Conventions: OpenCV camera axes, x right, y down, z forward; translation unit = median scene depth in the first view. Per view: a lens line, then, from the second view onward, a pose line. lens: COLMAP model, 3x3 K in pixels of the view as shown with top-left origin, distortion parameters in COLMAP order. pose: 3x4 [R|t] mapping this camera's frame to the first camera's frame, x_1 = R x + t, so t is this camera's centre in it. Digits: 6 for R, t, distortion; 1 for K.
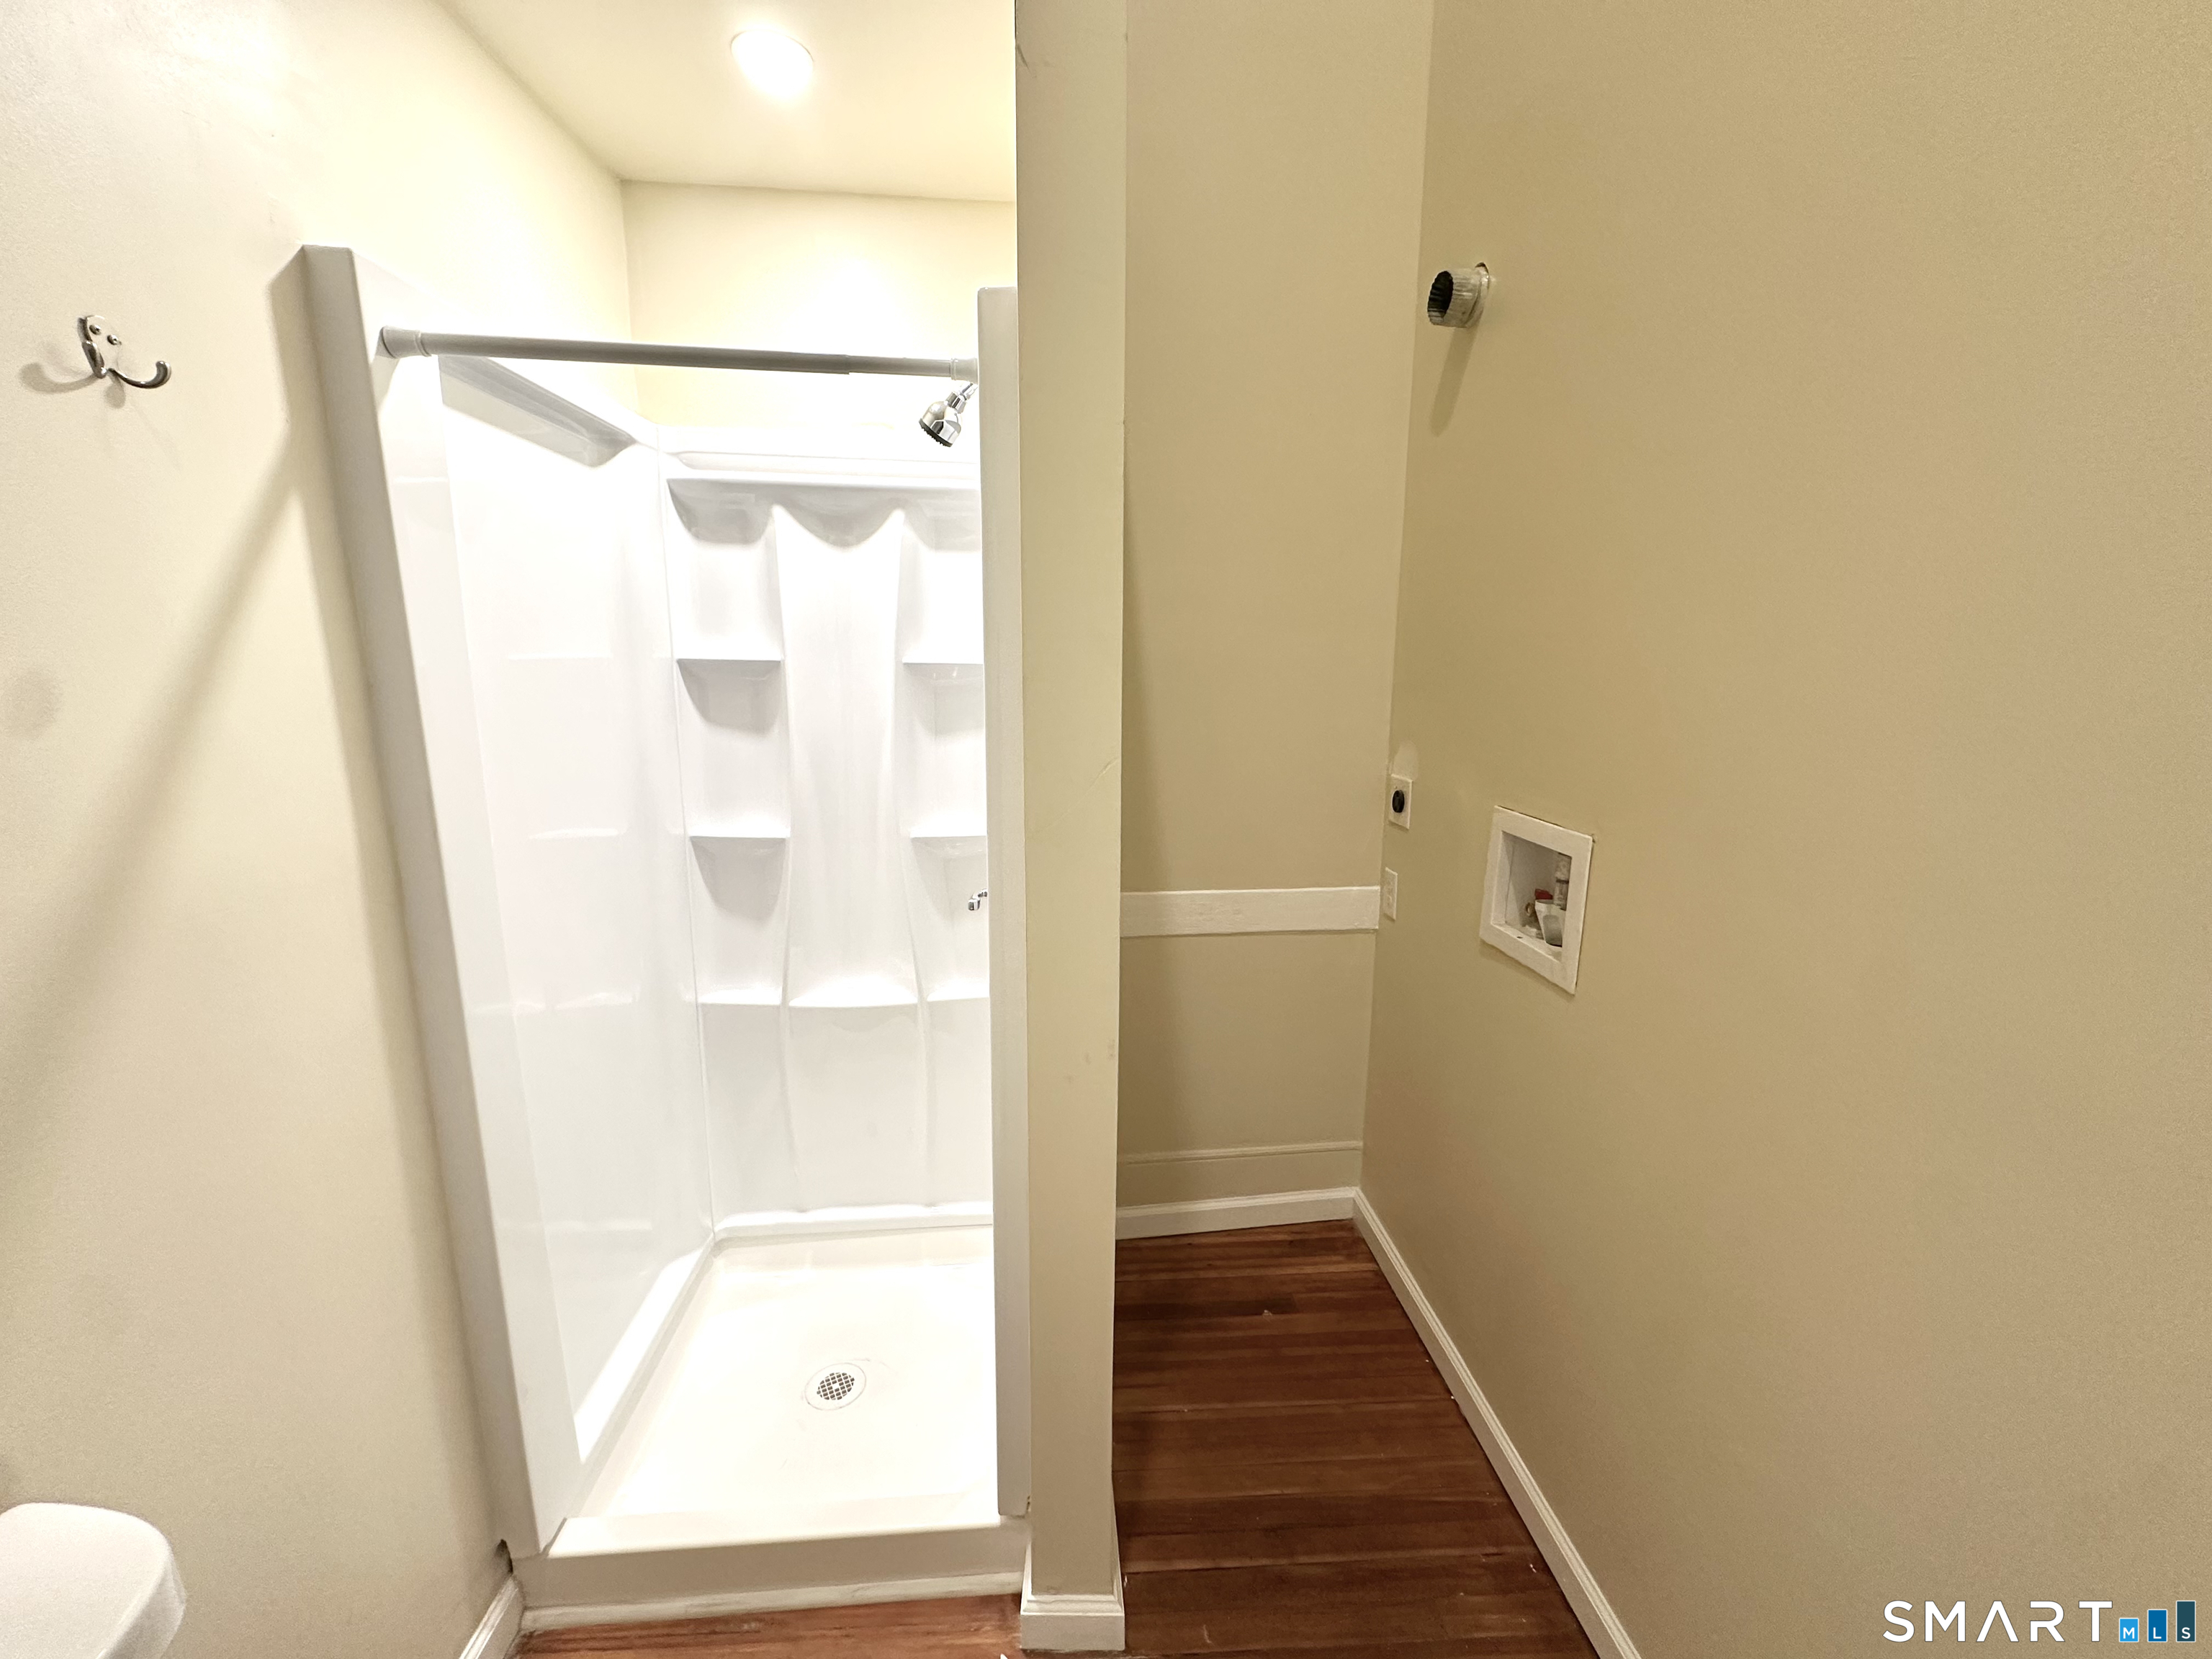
lens RADIAL K [[880.3, 0, 1108.8], [0, 880.3, 831.6], [0, 0, 1]] dist [-0.003570, 0.000056]
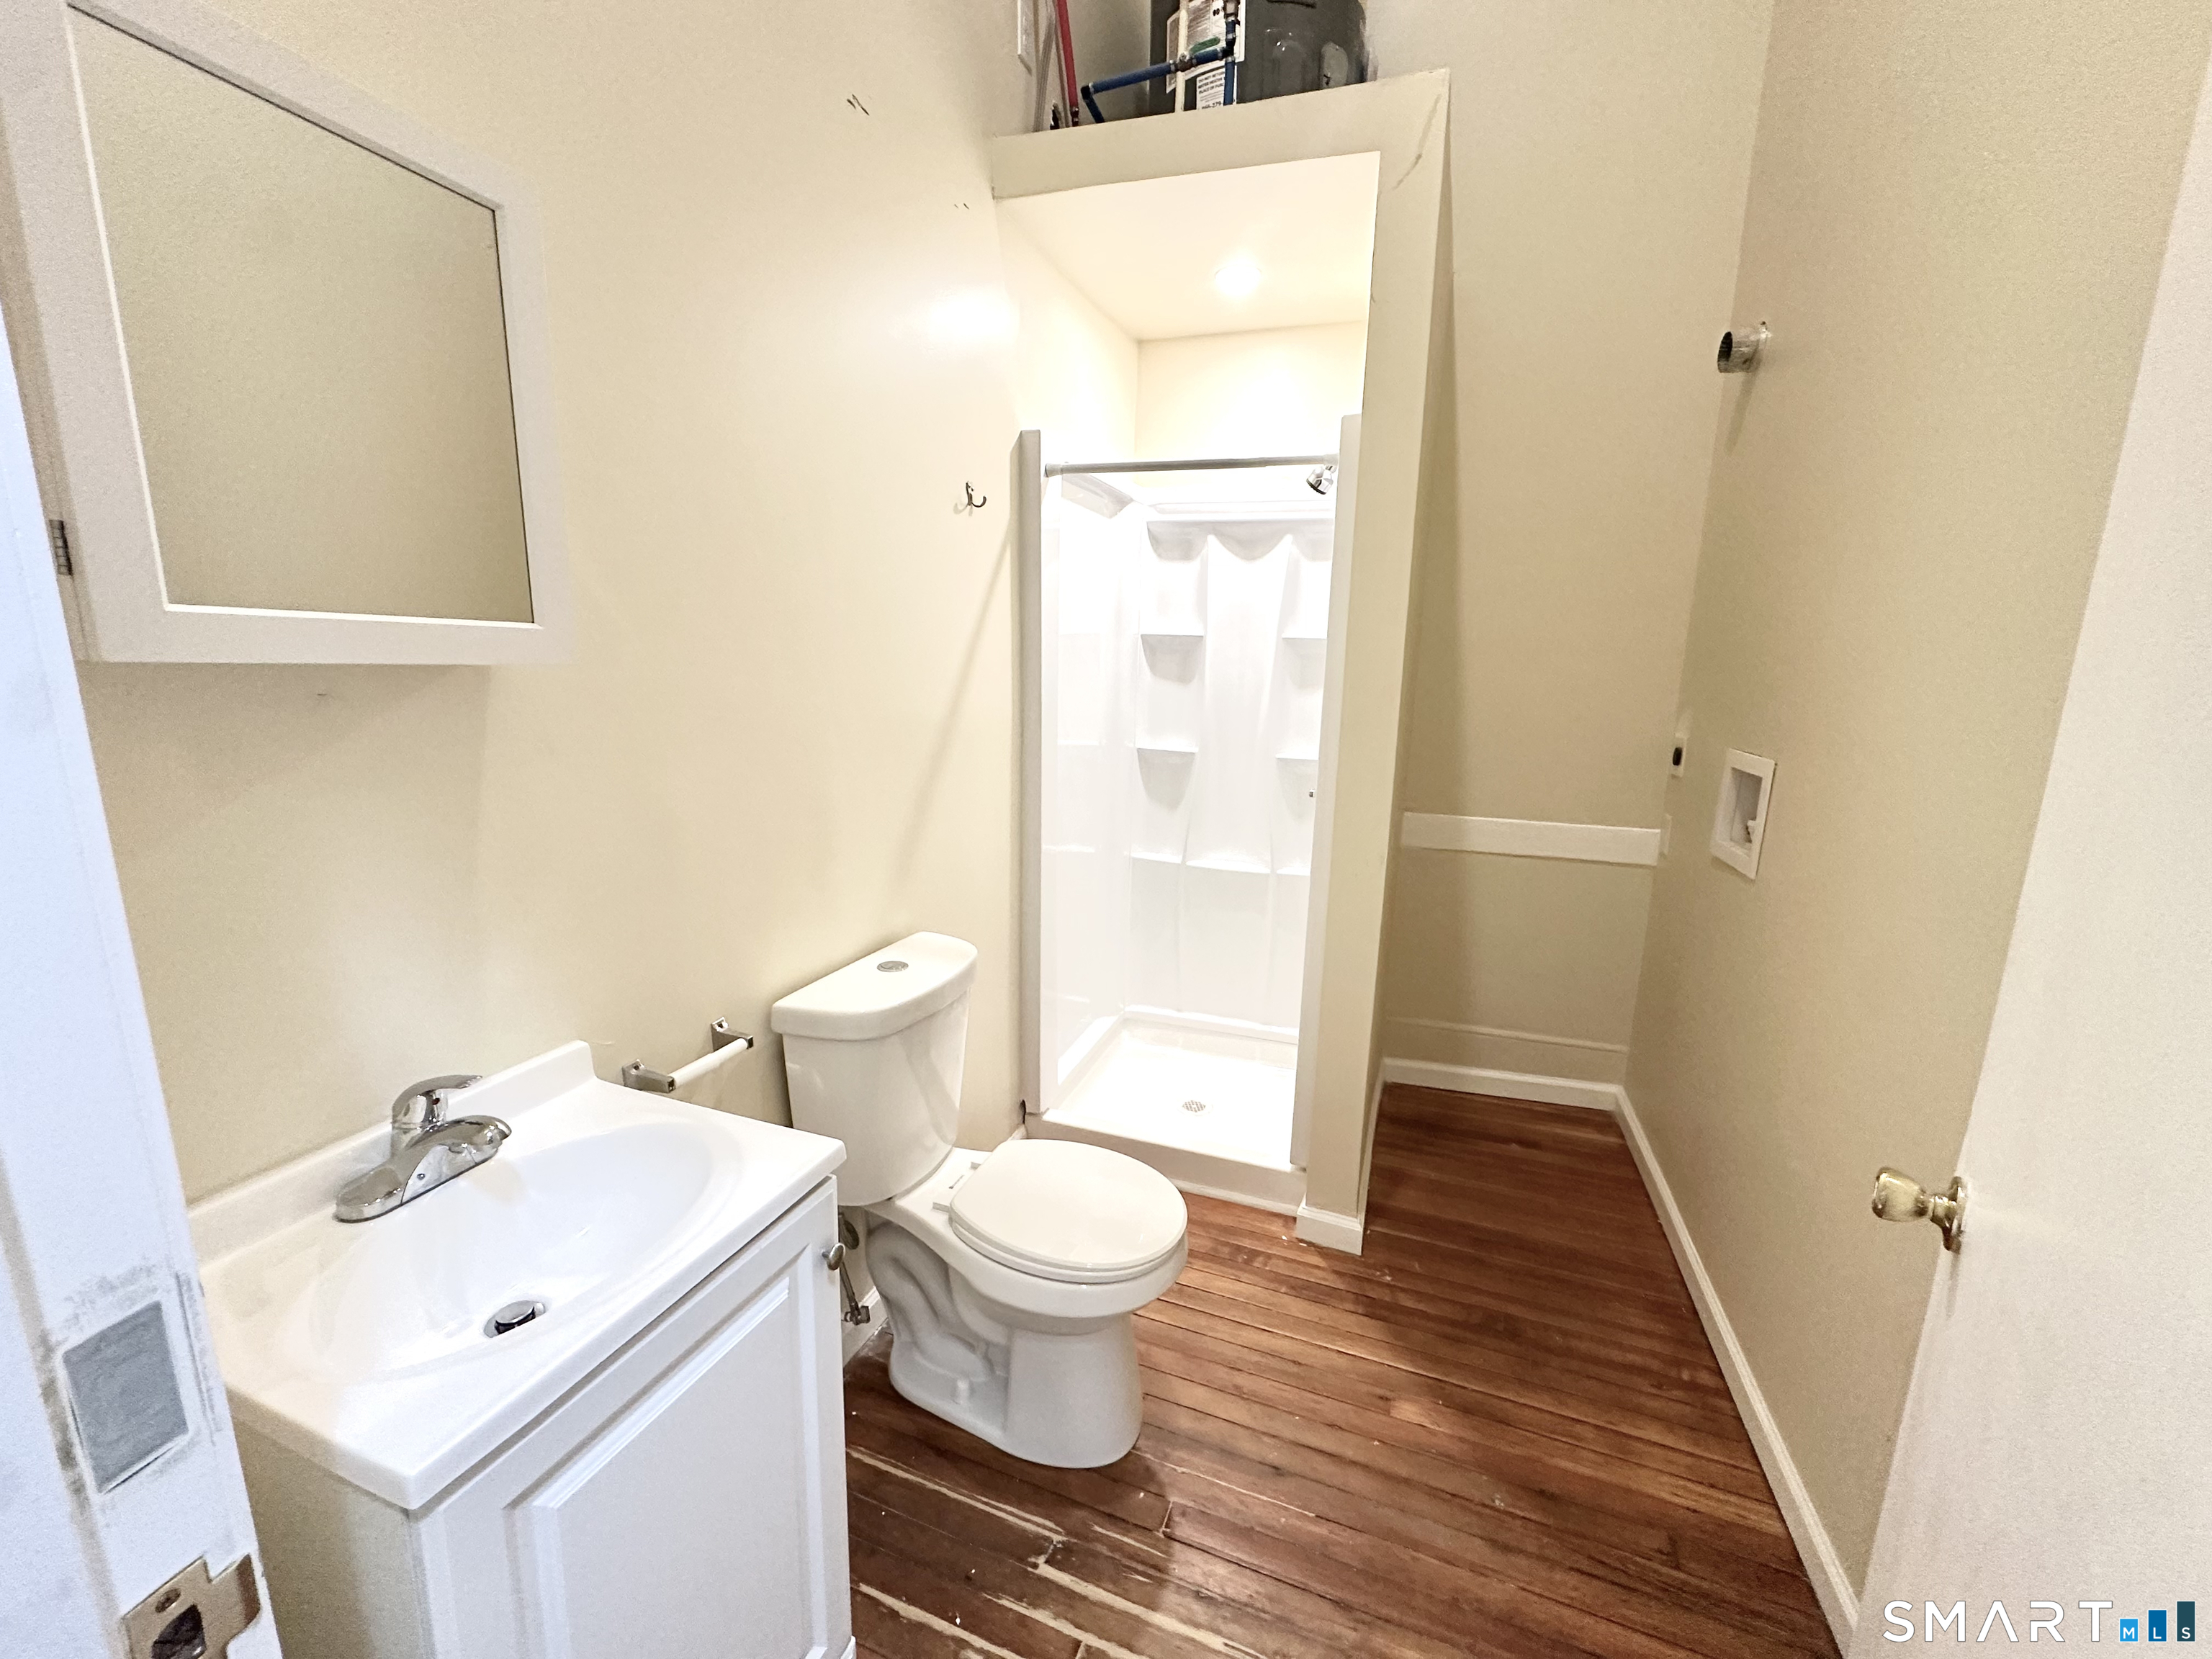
lens RADIAL K [[880.3, 0, 1113.0], [0, 880.3, 828.2], [0, 0, 1]] dist [-0.003570, 0.000056]
pose [[0.914421, 0.089311, -0.394788, 0.119727], [-0.091985, 0.995686, 0.012188, 0.136572], [0.394174, 0.025169, 0.918691, -0.466423]]
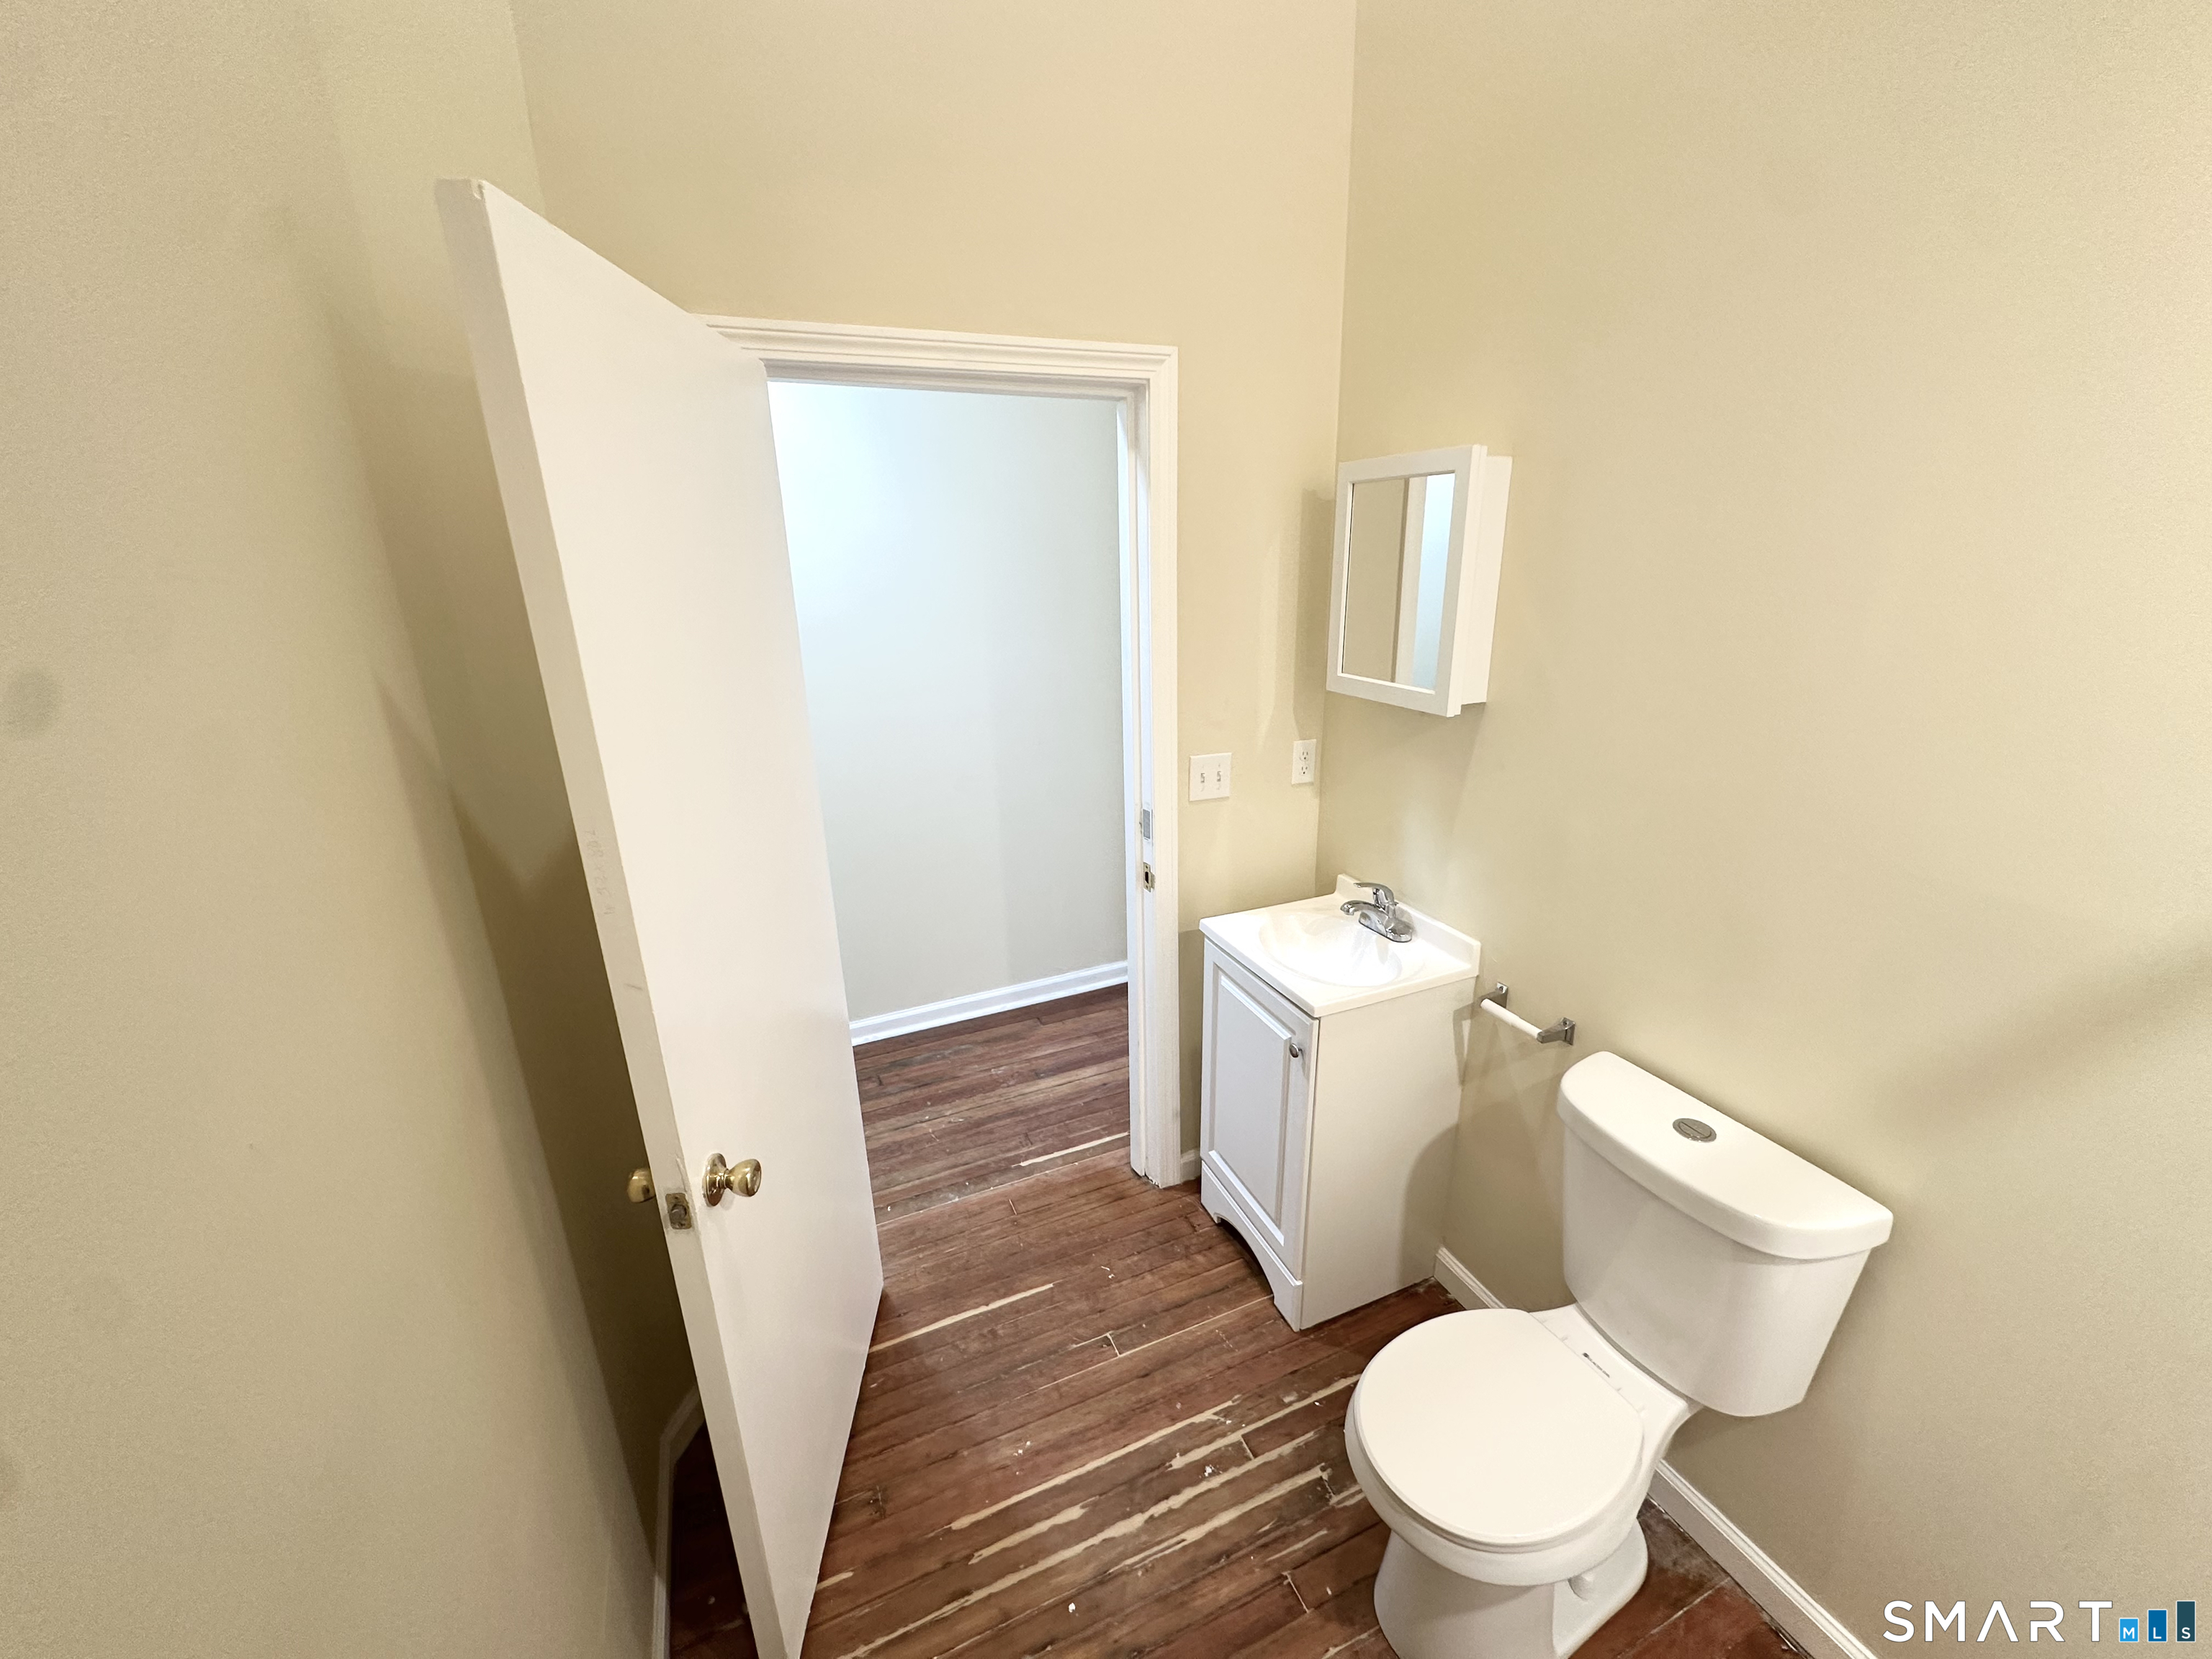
lens RADIAL K [[880.3, 0, 1114.9], [0, 880.3, 830.8], [0, 0, 1]] dist [-0.003570, 0.000056]
pose [[-0.940211, 0.119770, -0.318839, 0.328815], [-0.048667, 0.879282, 0.473809, -0.517090], [0.337097, 0.460998, -0.820882, 1.360923]]
